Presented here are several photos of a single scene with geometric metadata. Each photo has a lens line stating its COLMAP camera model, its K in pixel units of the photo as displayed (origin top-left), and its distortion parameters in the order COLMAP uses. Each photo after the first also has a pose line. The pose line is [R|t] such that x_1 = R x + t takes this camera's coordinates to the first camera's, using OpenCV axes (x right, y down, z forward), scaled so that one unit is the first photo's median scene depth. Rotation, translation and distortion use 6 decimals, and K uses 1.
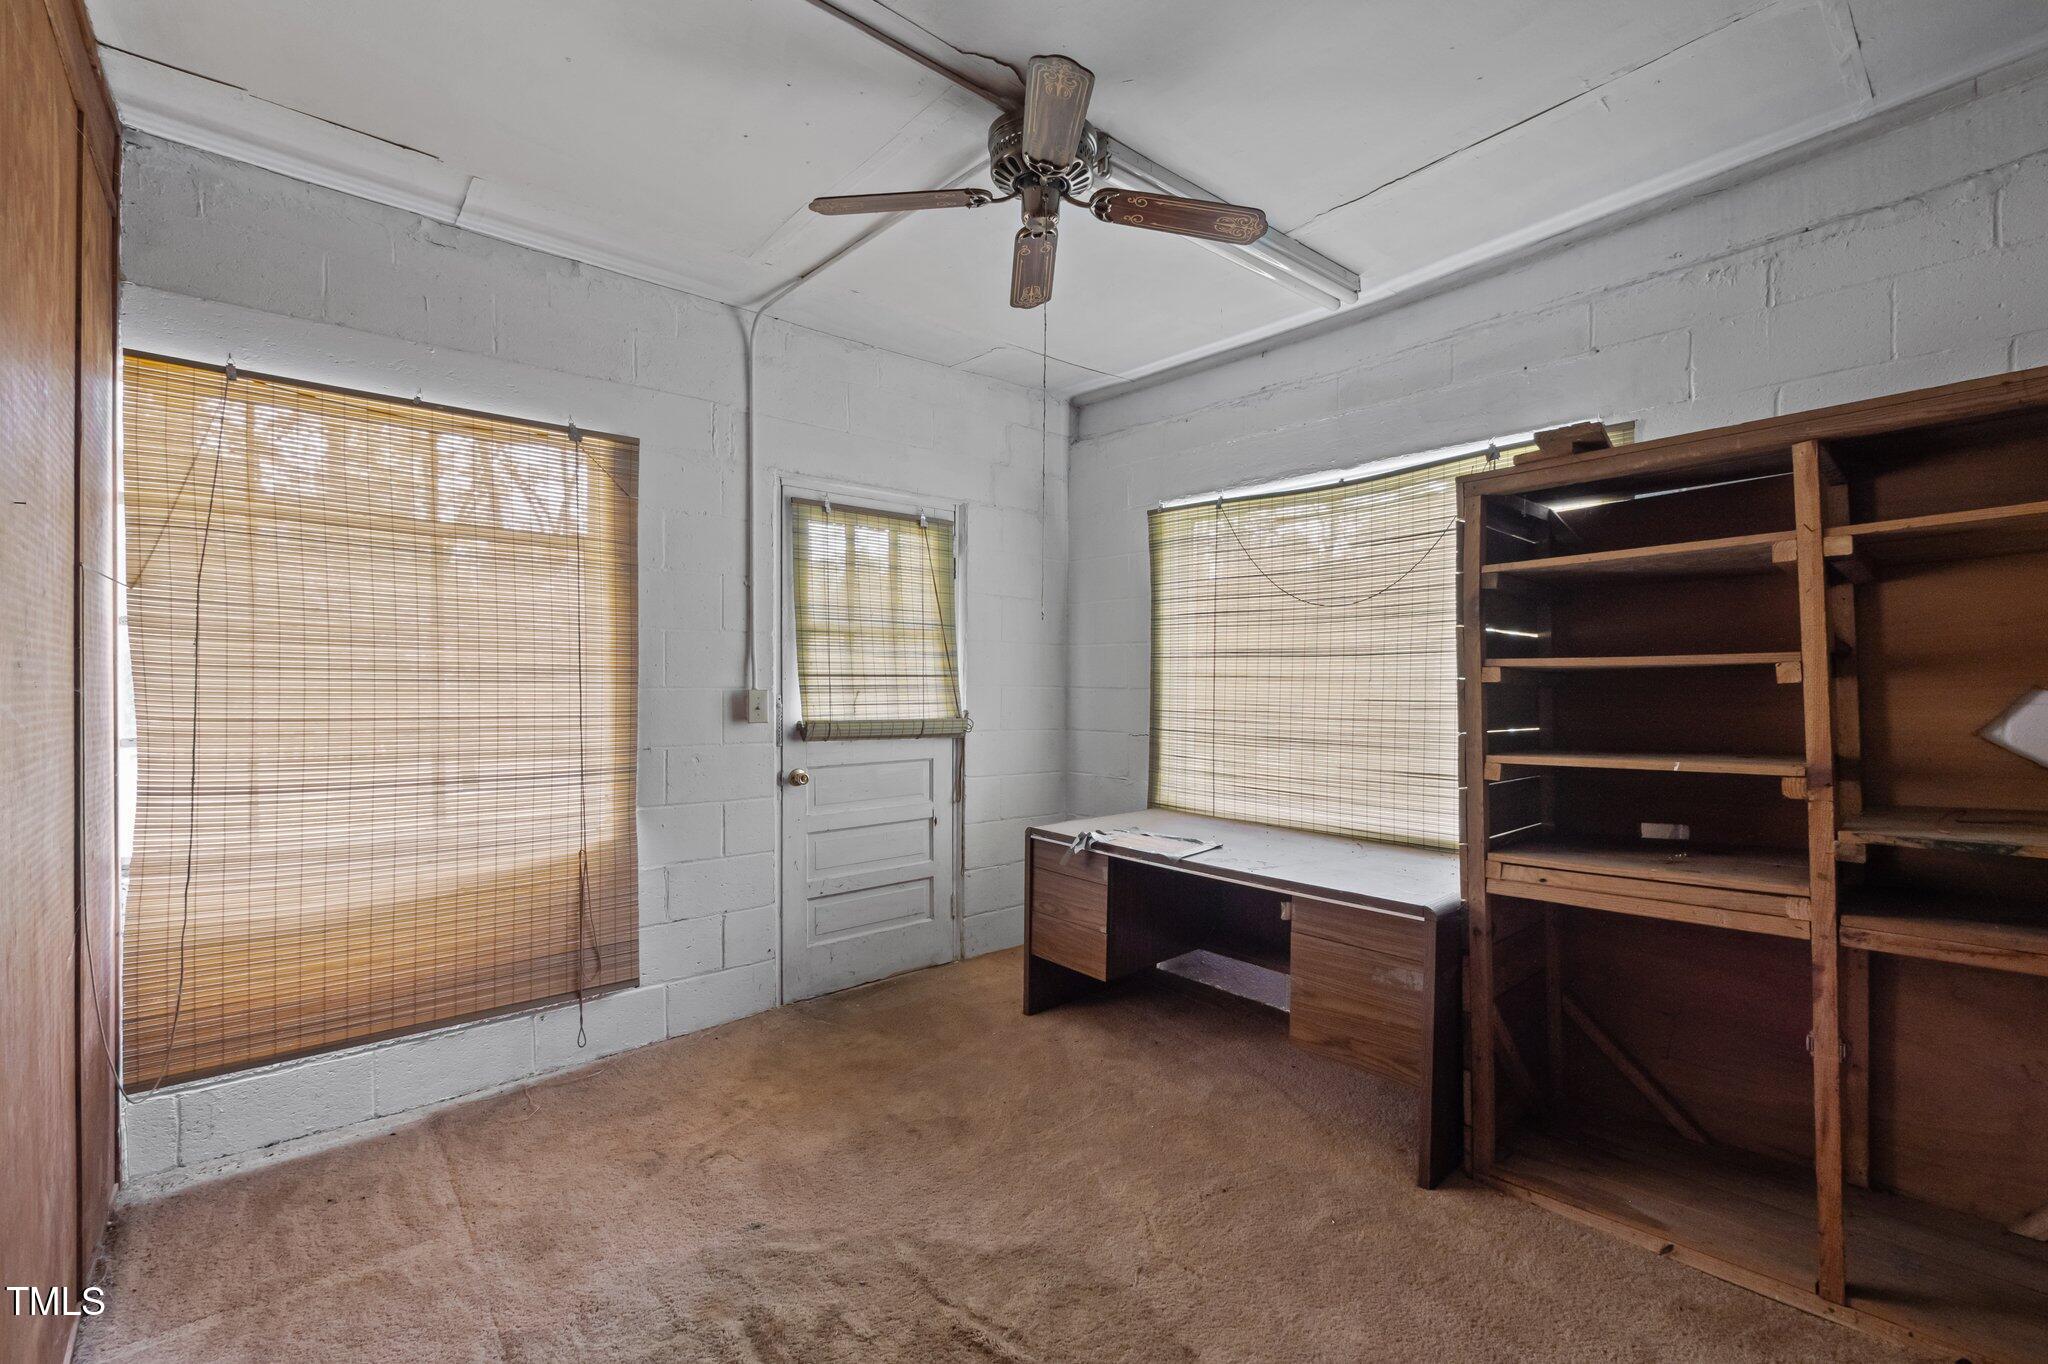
lens RADIAL K [[921.7, 0, 1021.8], [0, 921.7, 680.7], [0, 0, 1]] dist [0.000812, -0.002255]
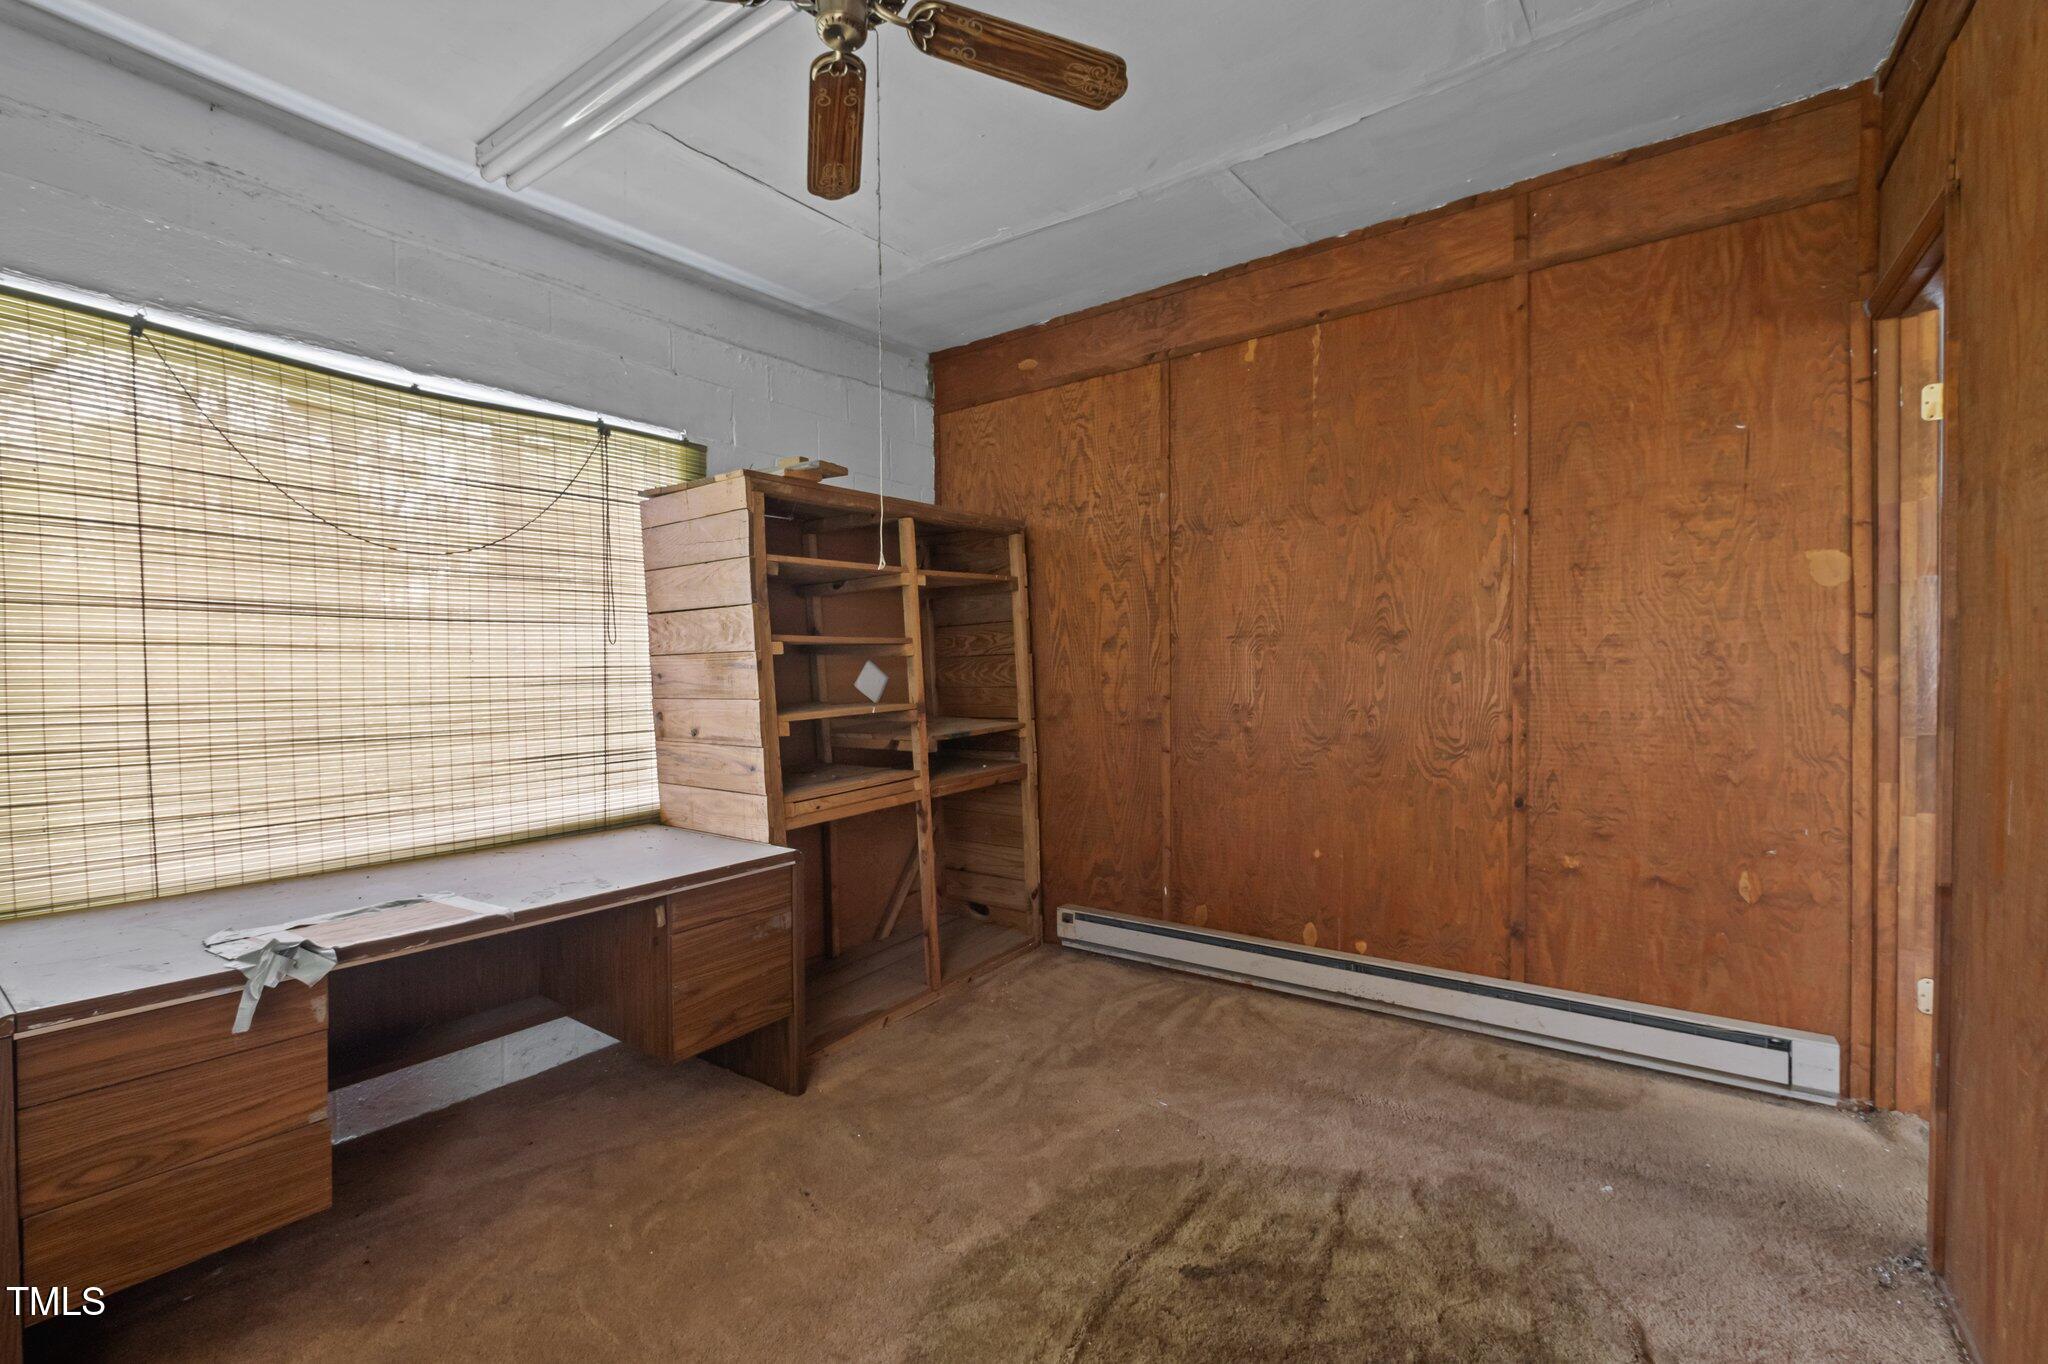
lens RADIAL K [[921.7, 0, 1021.0], [0, 921.7, 678.2], [0, 0, 1]] dist [0.000812, -0.002255]
pose [[-0.270530, -0.014946, 0.962595, -0.524070], [0.003354, 0.999859, 0.016467, 0.010232], [-0.962706, 0.007683, -0.270442, 0.745050]]
